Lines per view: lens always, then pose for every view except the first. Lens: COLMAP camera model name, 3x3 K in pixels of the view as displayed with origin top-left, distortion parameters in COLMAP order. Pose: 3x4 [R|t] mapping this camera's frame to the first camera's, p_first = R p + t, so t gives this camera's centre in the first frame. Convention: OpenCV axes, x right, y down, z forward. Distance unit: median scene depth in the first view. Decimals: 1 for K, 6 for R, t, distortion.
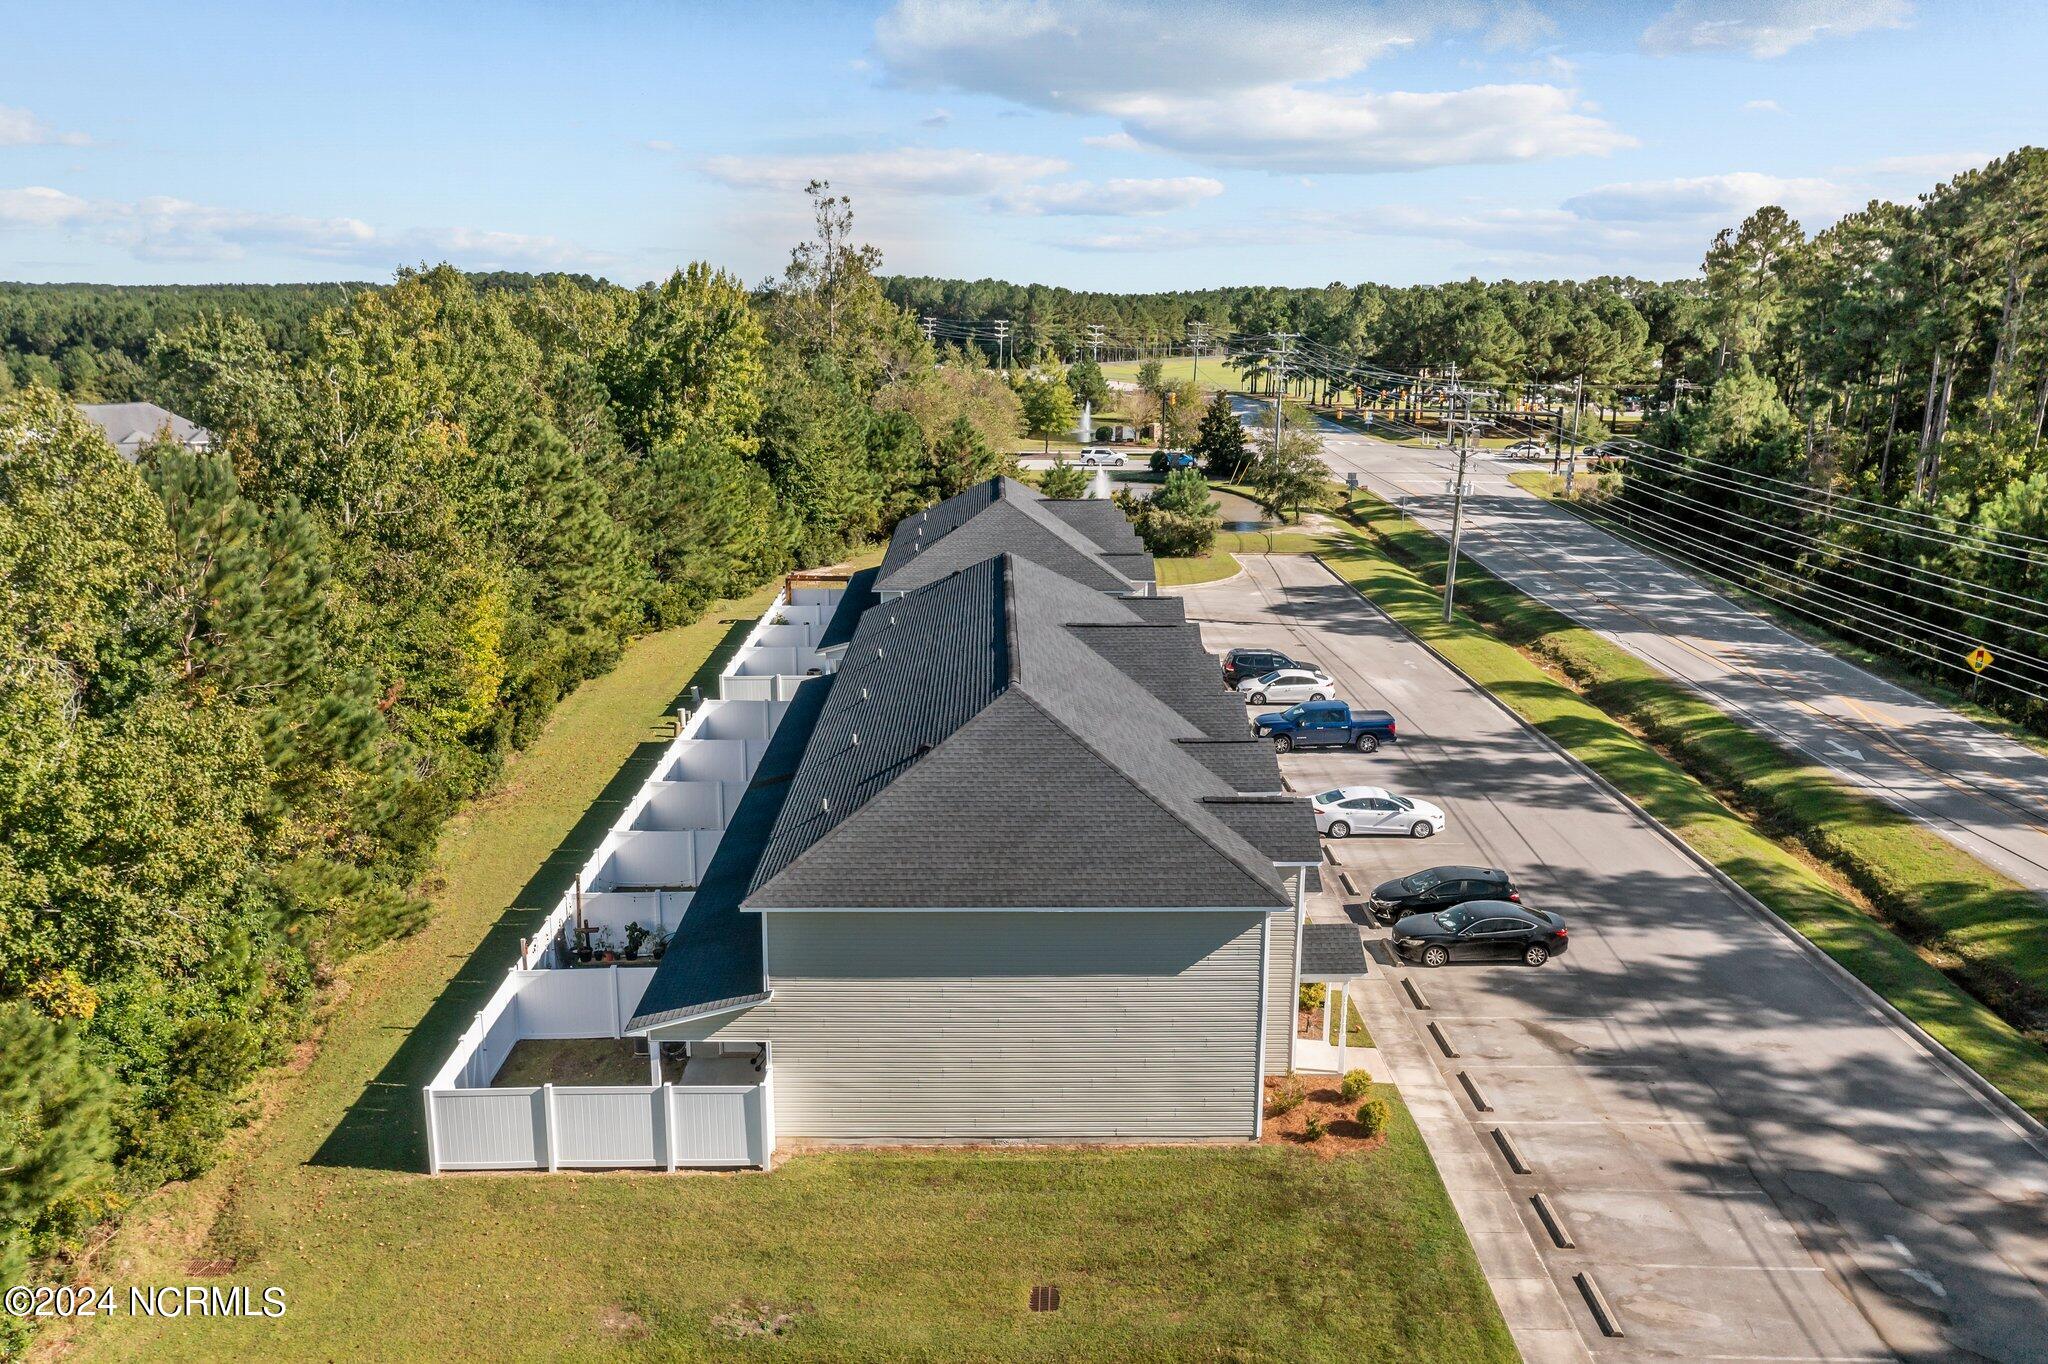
lens RADIAL K [[1647.6, 0, 1019.0], [0, 1647.6, 683.1], [0, 0, 1]] dist [-0.006303, -0.014450]
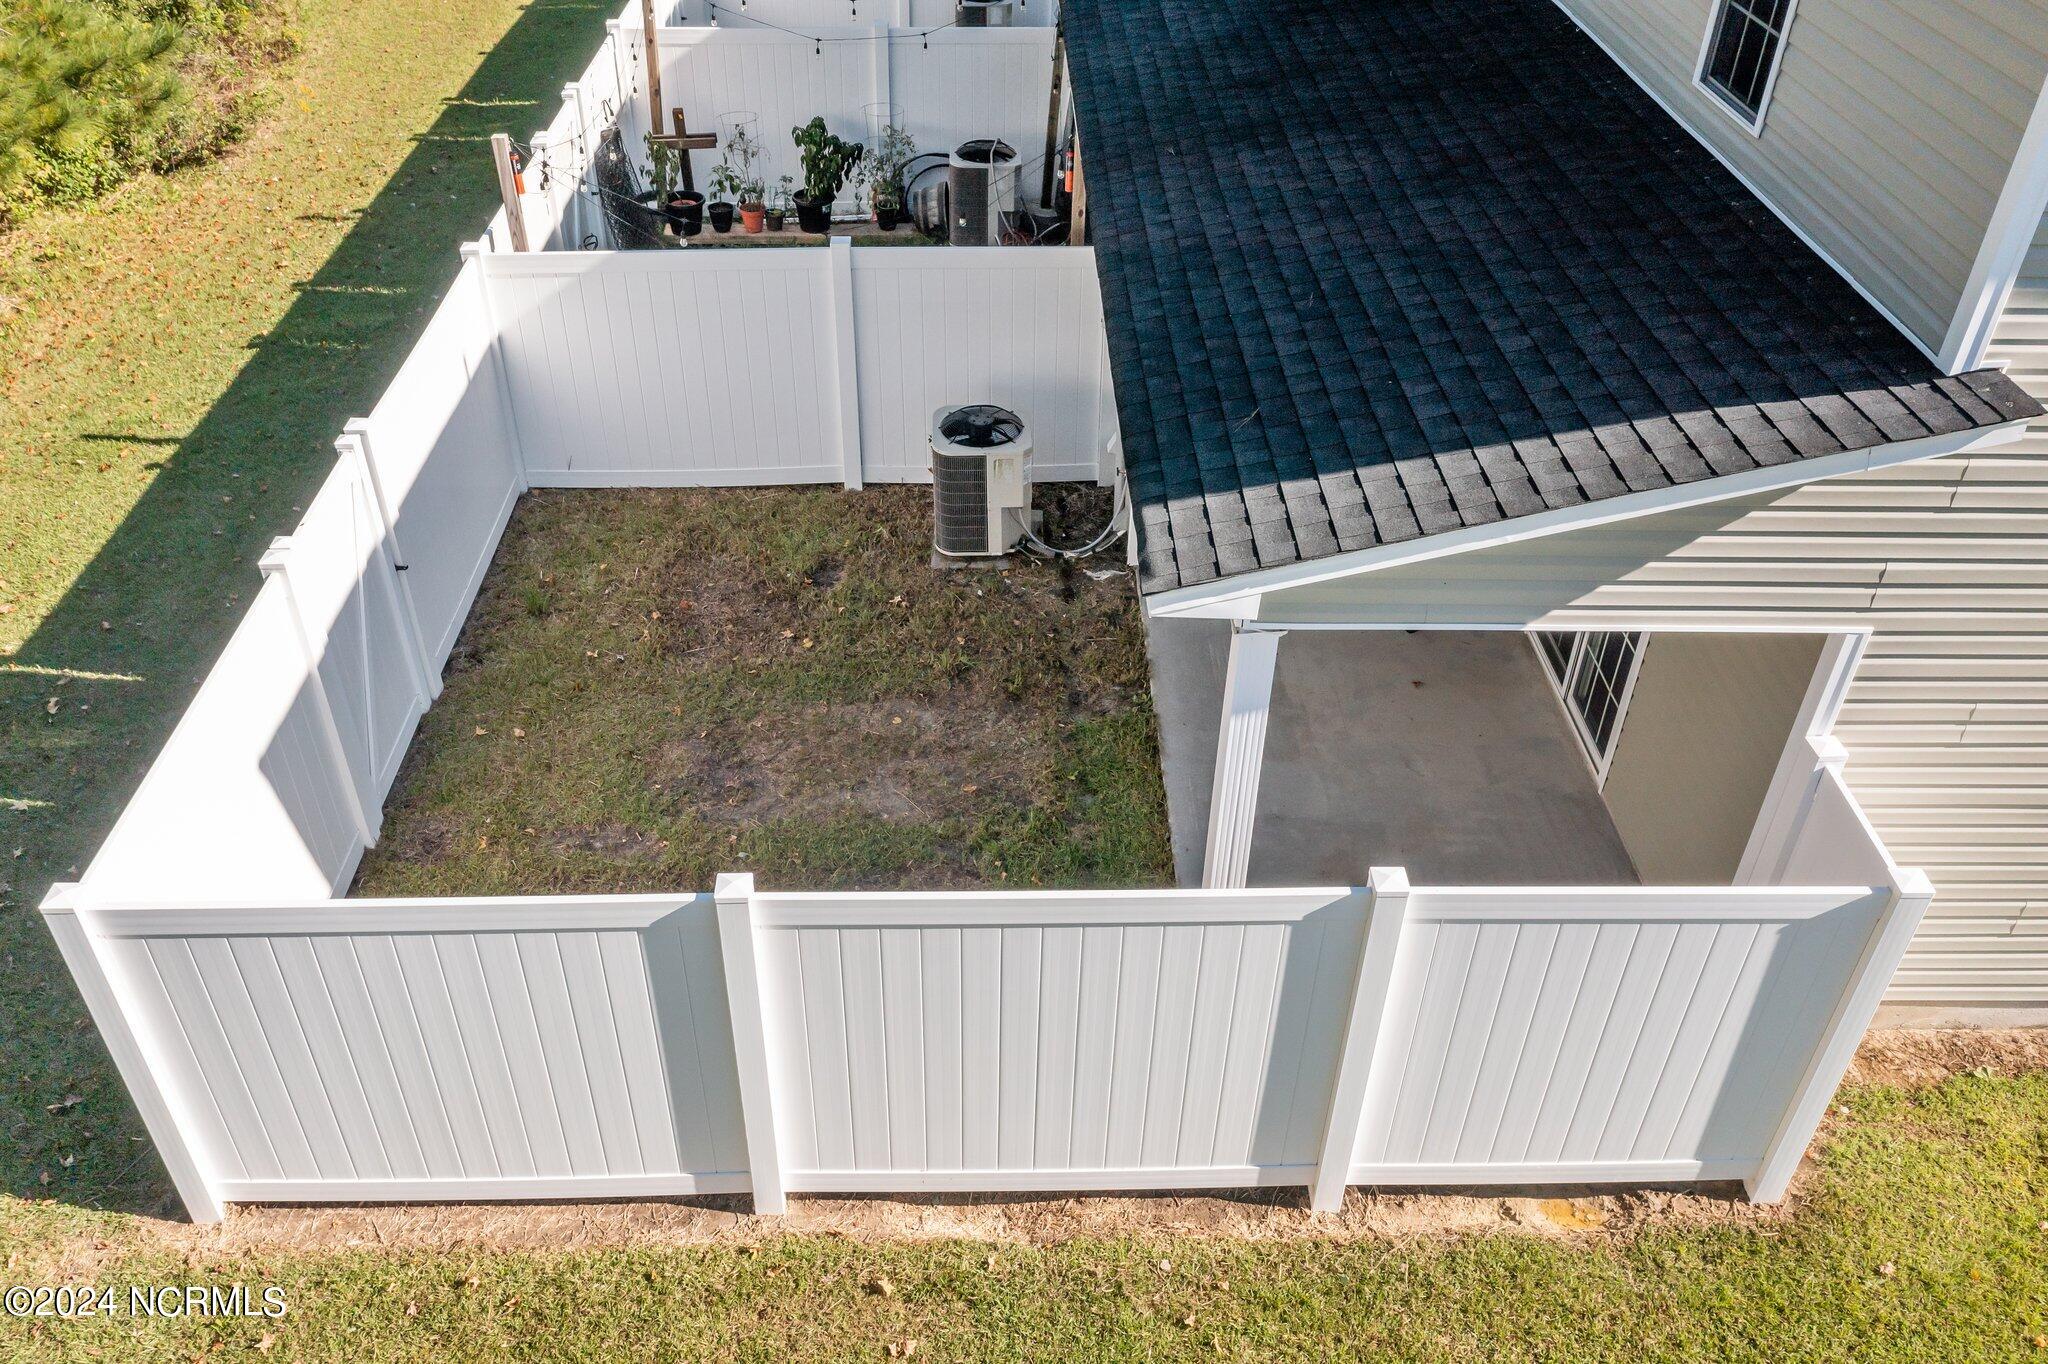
lens RADIAL K [[1630.1, 0, 1023.6], [0, 1630.1, 680.9], [0, 0, 1]] dist [0.004381, 0.003033]
pose [[0.999895, 0.005083, 0.013592, -0.186936], [-0.010153, 0.914237, 0.405052, 0.109660], [-0.010367, -0.405147, 0.914193, 0.614170]]
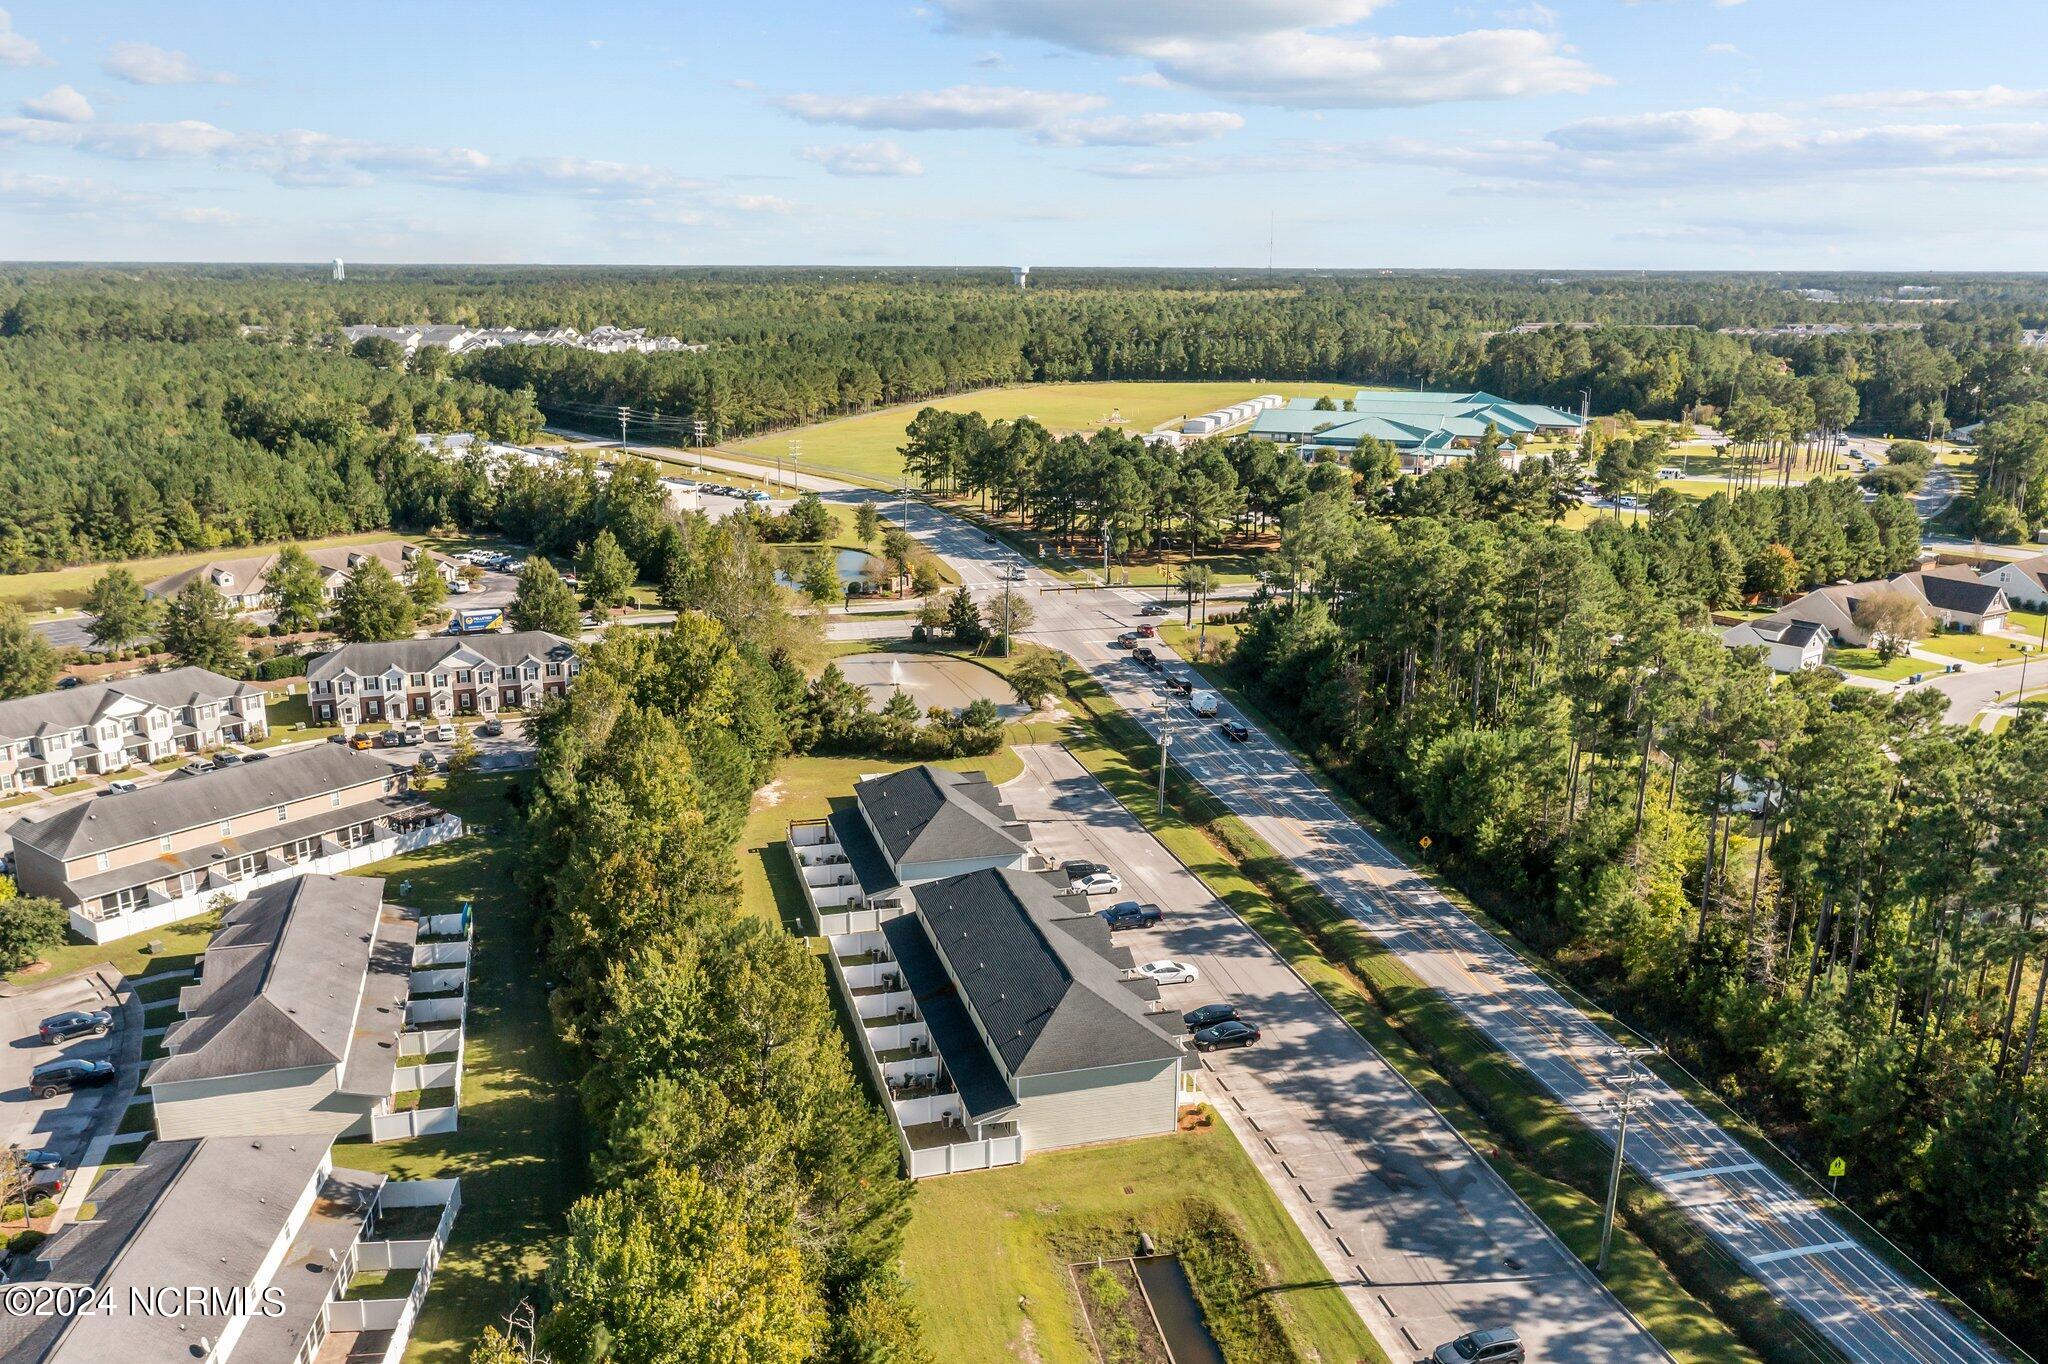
lens RADIAL K [[1660.8, 0, 1026.6], [0, 1660.8, 676.1], [0, 0, 1]] dist [0.069682, 0.002304]
pose [[0.969168, -0.066676, 0.237209, -0.592689], [0.060909, 0.997644, 0.031569, -0.500889], [-0.238755, -0.016147, 0.970946, -1.419903]]
